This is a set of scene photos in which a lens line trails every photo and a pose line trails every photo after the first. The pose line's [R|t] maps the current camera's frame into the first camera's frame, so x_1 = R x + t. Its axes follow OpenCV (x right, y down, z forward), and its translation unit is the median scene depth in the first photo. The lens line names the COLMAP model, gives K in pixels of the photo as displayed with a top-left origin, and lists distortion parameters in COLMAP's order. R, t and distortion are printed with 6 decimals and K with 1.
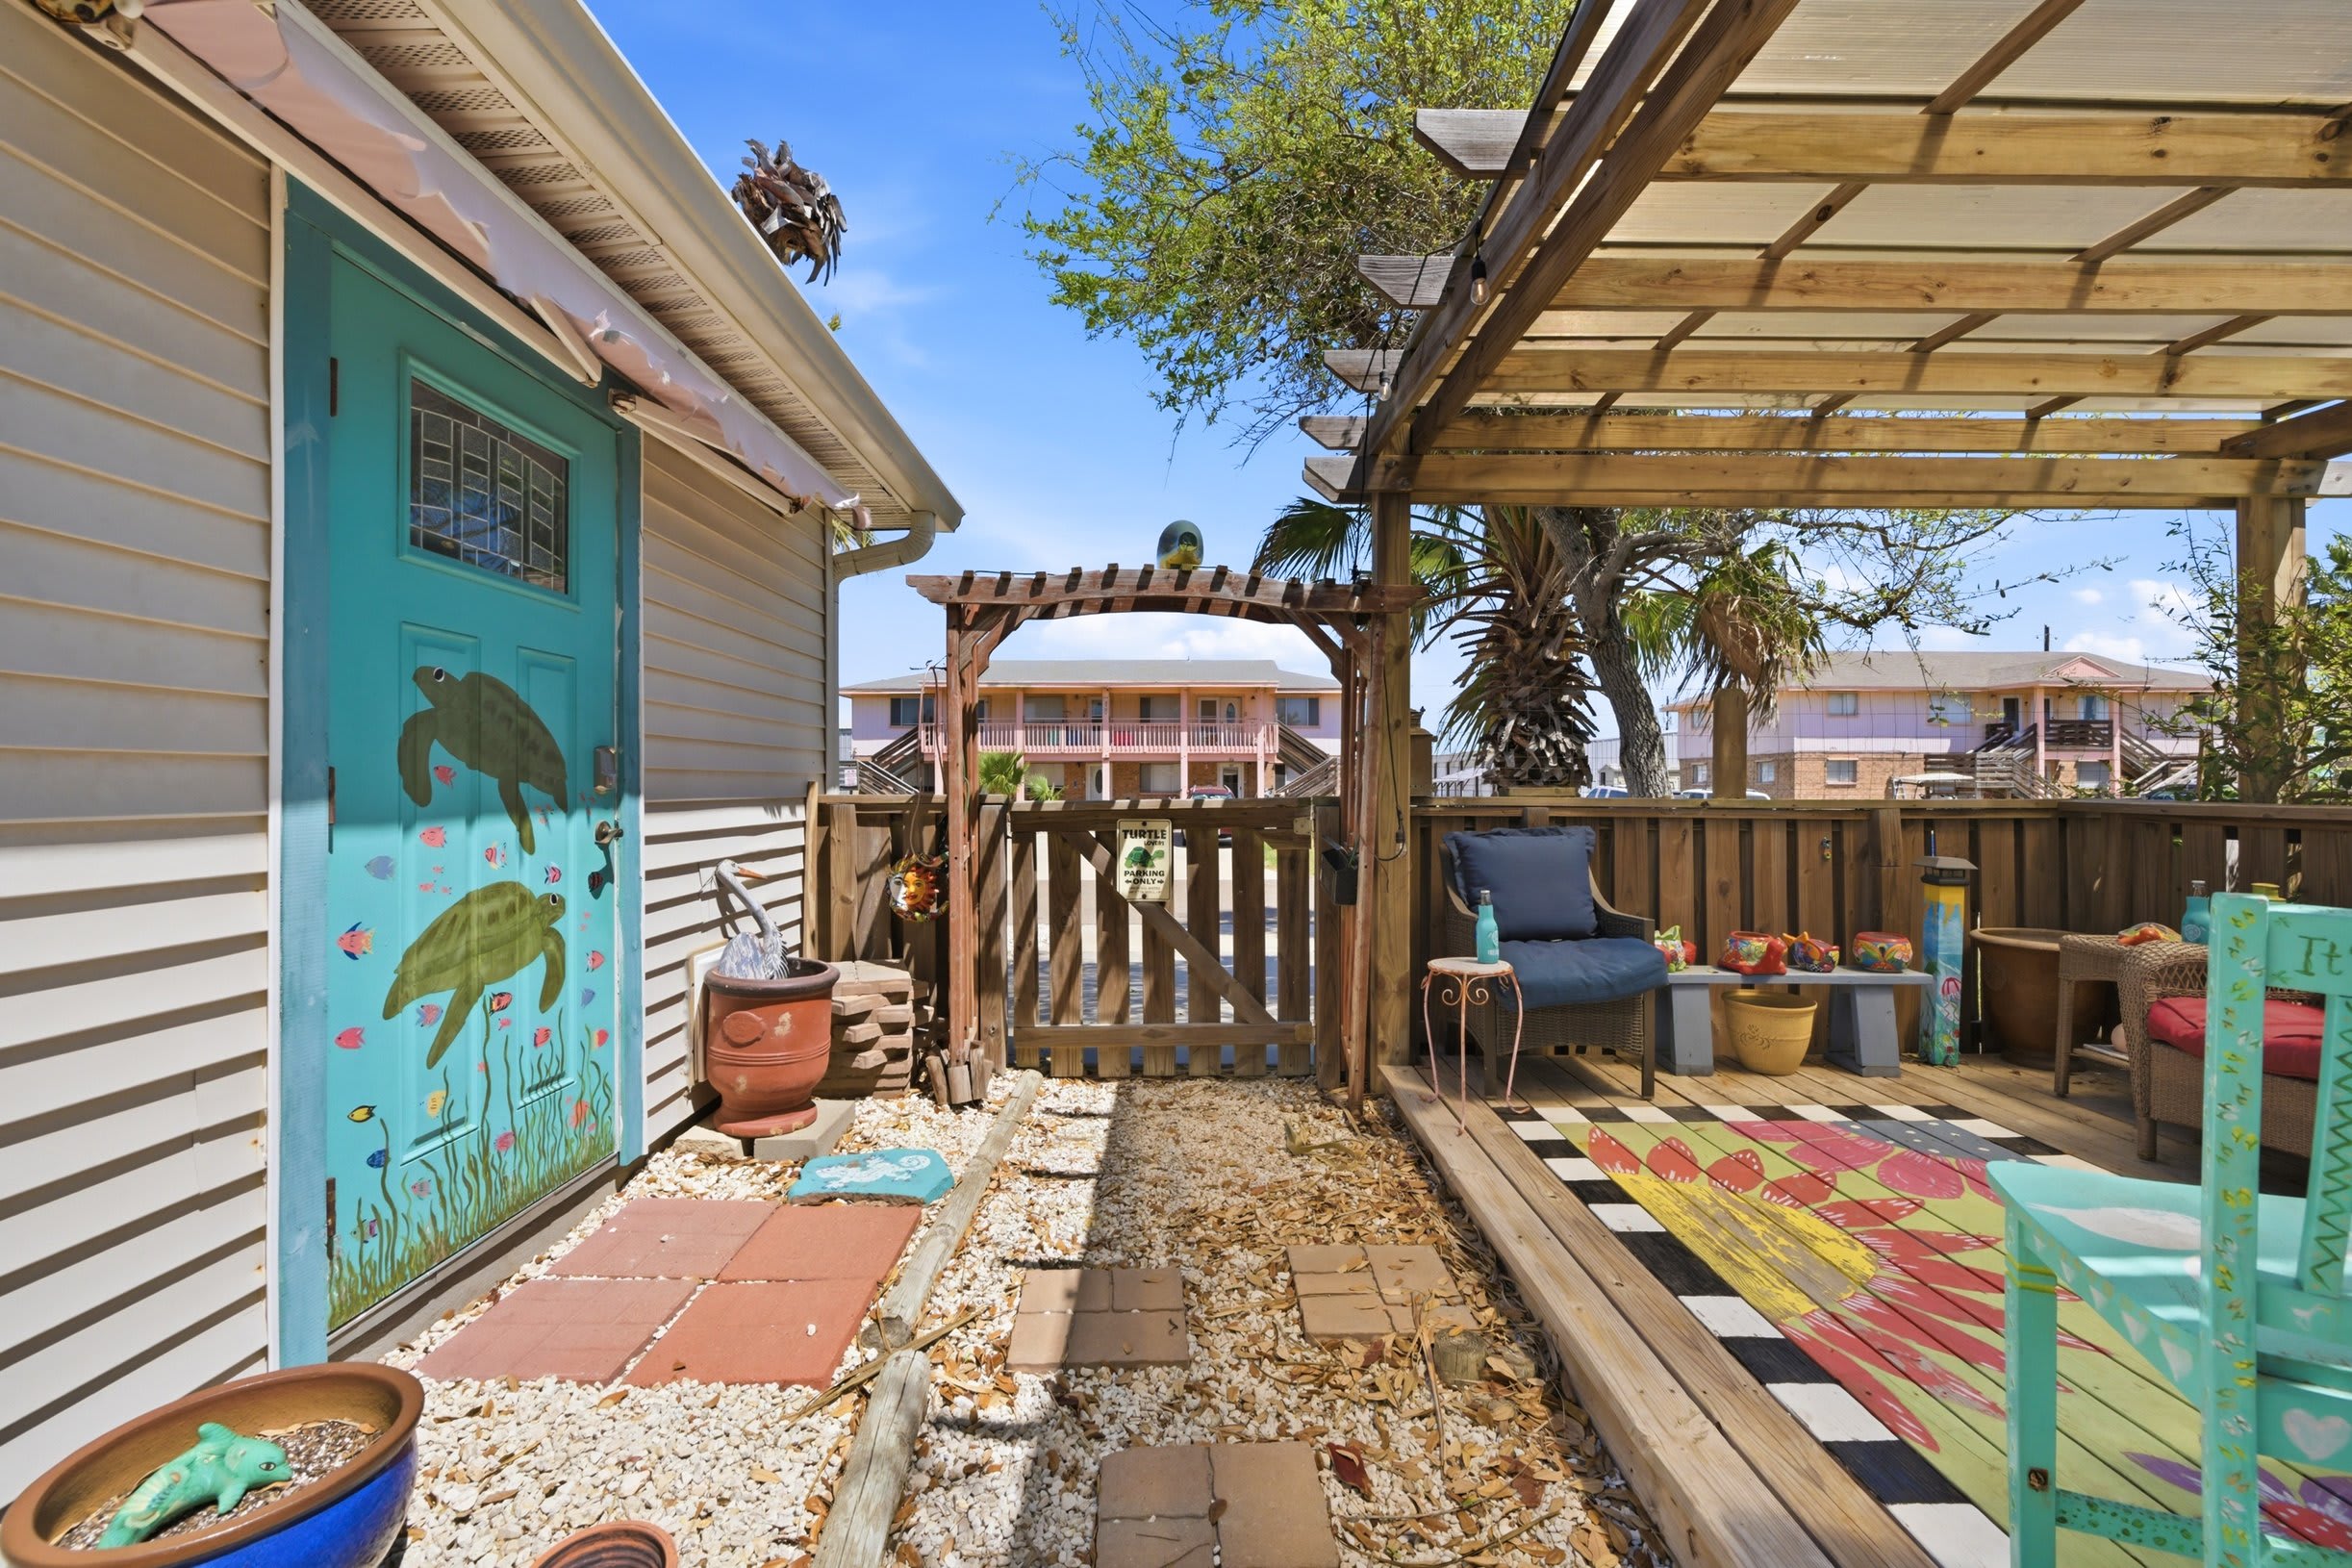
lens RADIAL K [[978.2, 0, 1176.0], [0, 978.2, 784.0], [0, 0, 1]] dist [-0.001852, -0.000102]
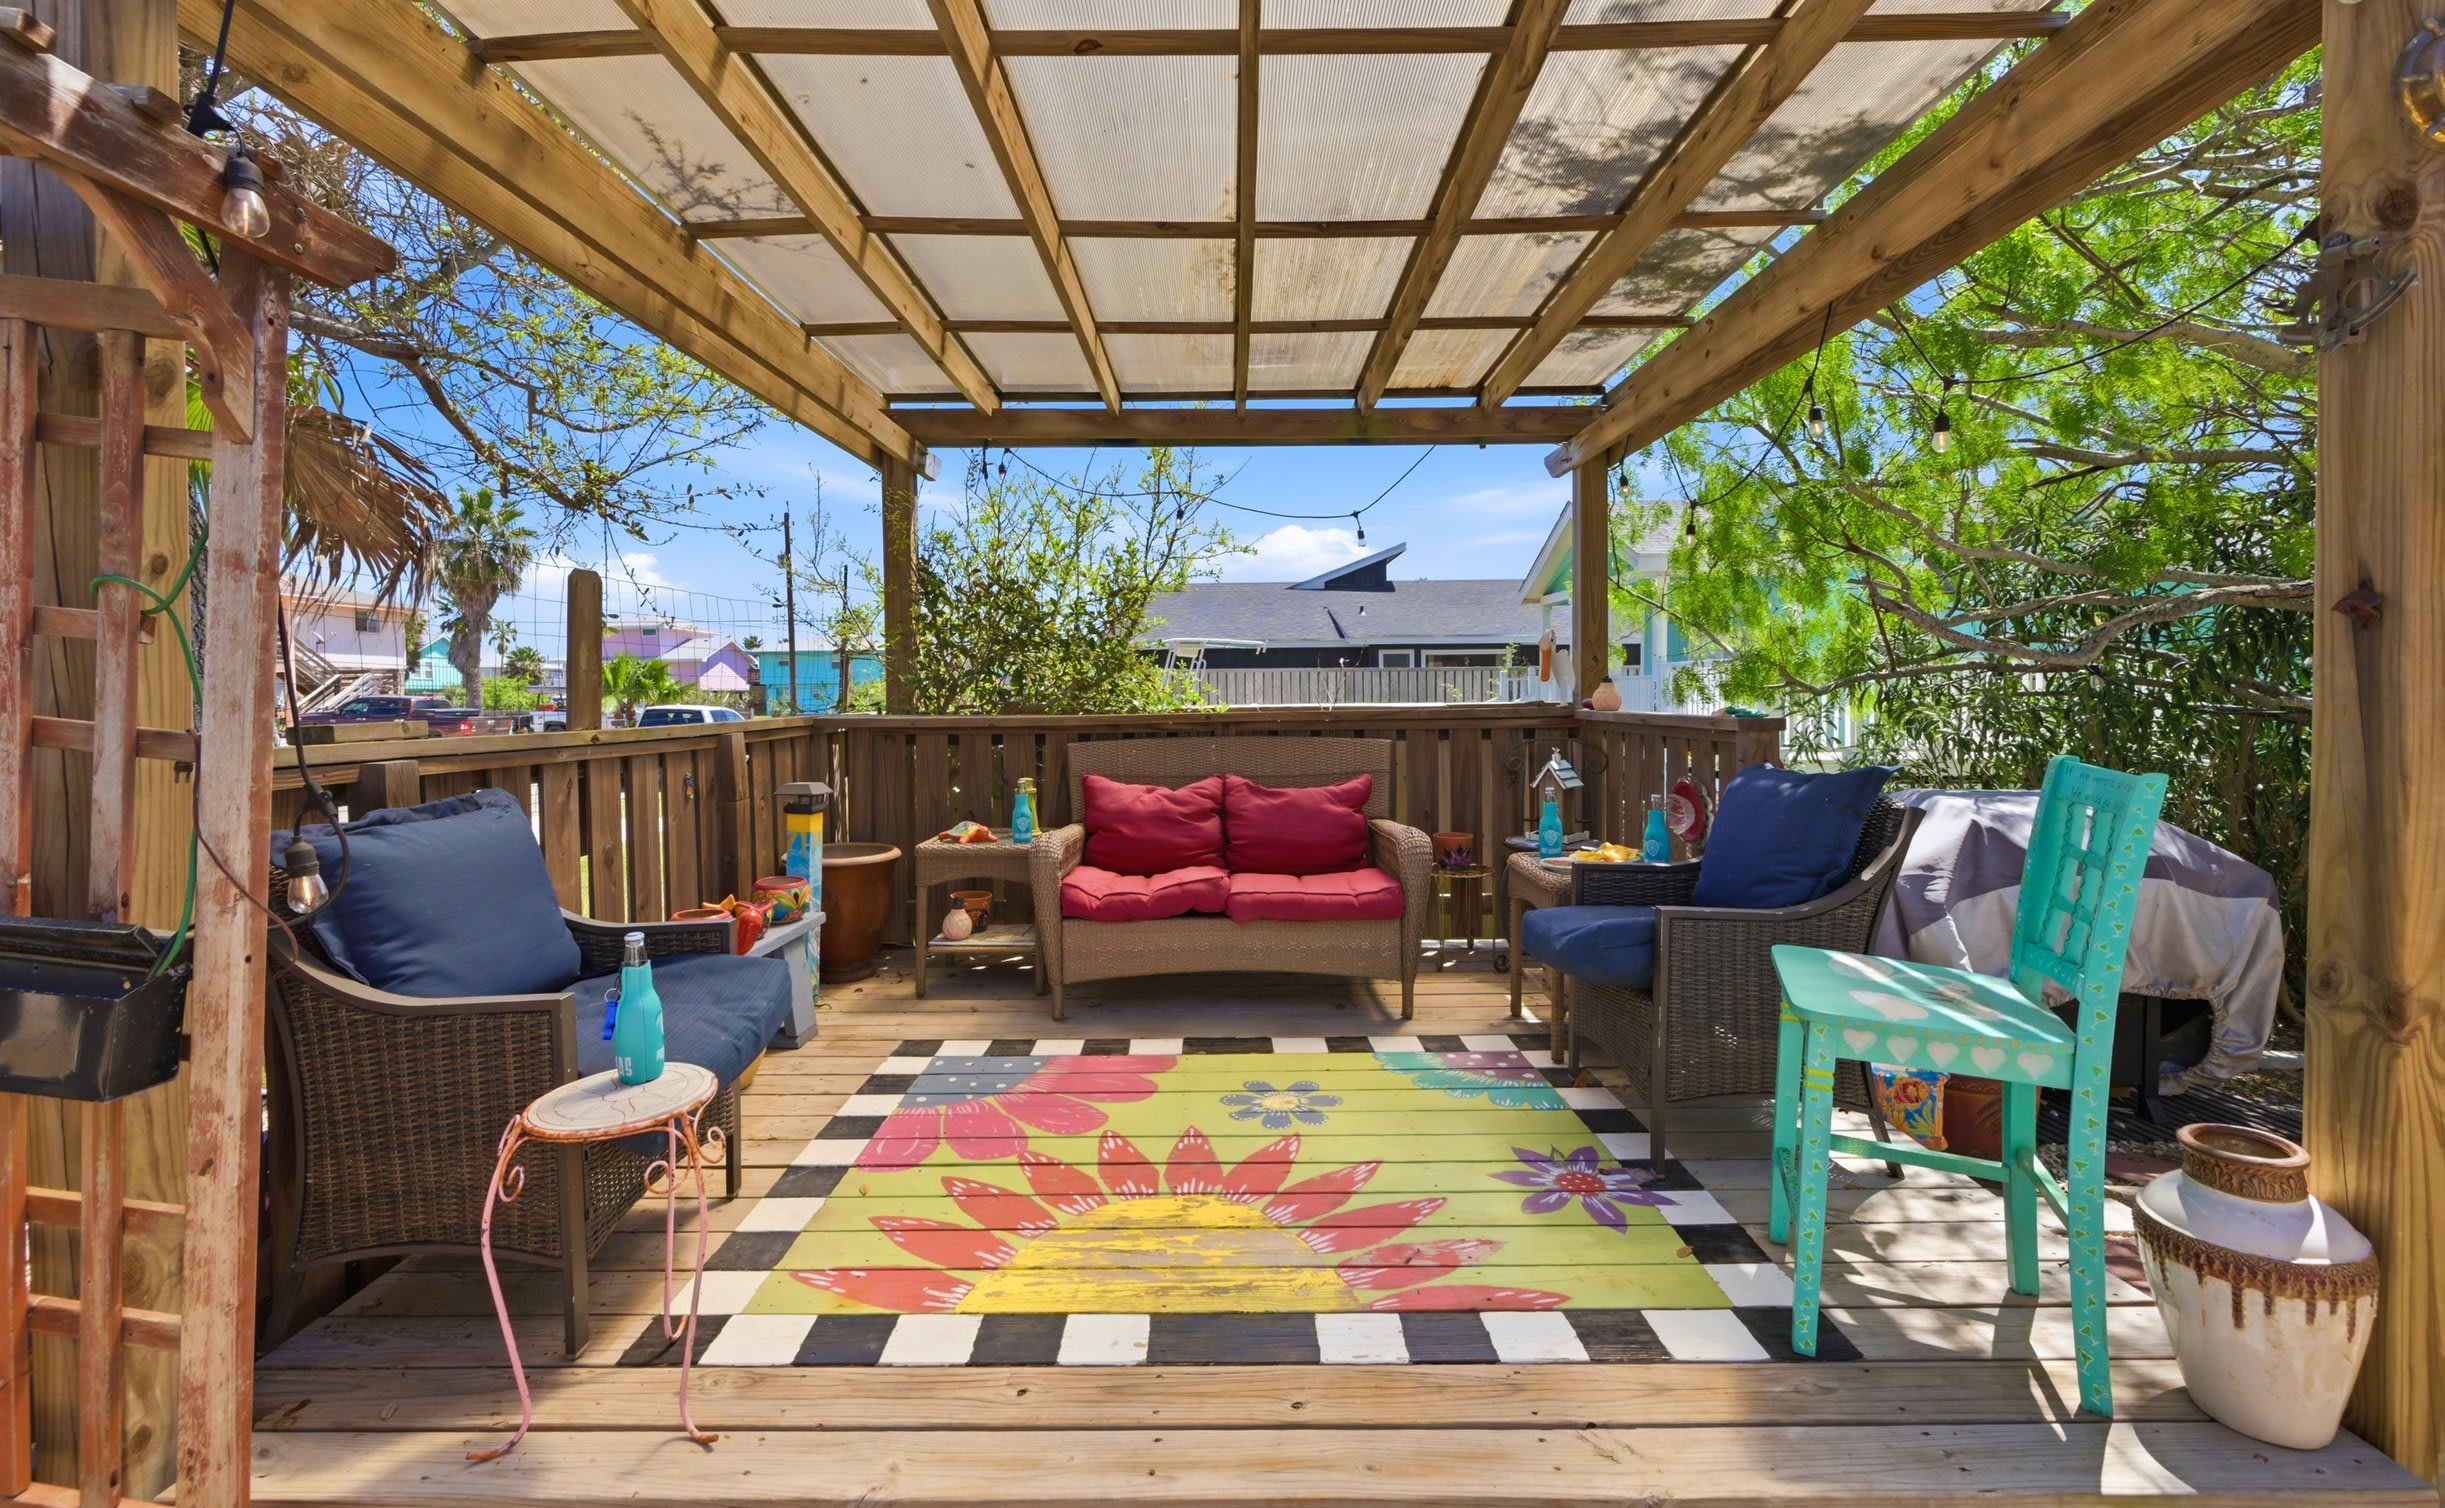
lens RADIAL K [[1006.6, 0, 1233.0], [0, 1006.6, 701.8], [0, 0, 1]] dist [0.000435, 0.000080]
pose [[0.000854, -0.012429, 0.999922, -0.143311], [0.008108, 0.999890, 0.012422, -0.008551], [-0.999967, 0.008096, 0.000955, 0.528808]]
